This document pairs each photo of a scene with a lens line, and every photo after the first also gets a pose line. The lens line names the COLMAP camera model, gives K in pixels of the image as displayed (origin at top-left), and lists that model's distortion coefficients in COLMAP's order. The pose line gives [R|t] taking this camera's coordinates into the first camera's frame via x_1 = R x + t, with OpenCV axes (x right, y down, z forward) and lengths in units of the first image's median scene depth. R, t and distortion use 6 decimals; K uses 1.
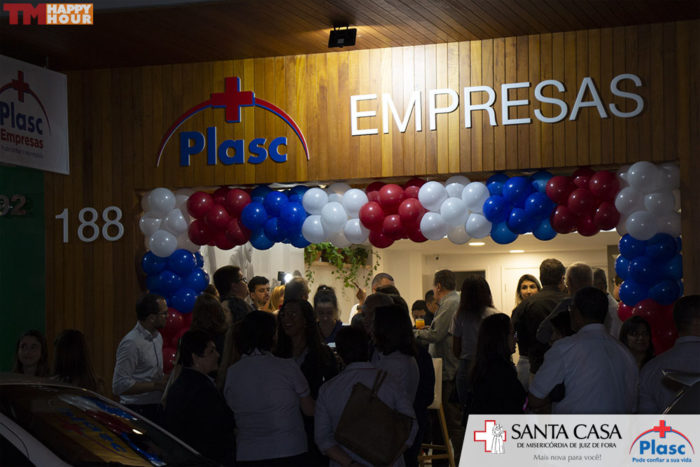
lens RADIAL K [[1663.8, 0, 350.0], [0, 1663.8, 233.5], [0, 0, 1]] dist [0.332730, 0.299872]
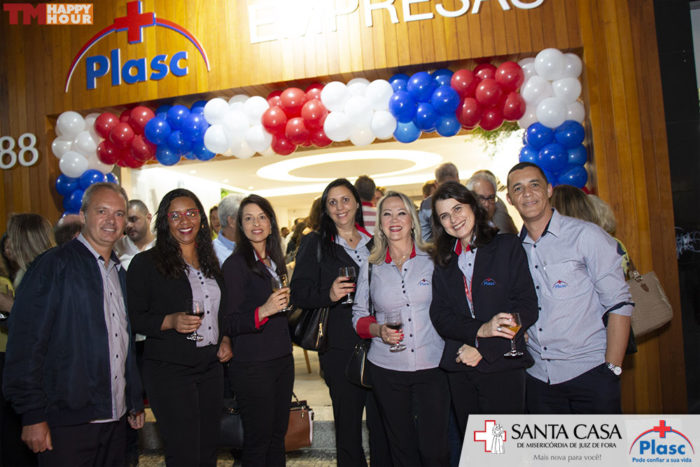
lens RADIAL K [[590.7, 0, 350.0], [0, 590.7, 233.5], [0, 0, 1]] dist [-0.180043, 0.138688]
pose [[0.983527, -0.049303, 0.173906, -0.006473], [0.045475, 0.998629, 0.025929, 0.048726], [-0.174946, -0.017593, 0.984421, 0.635496]]
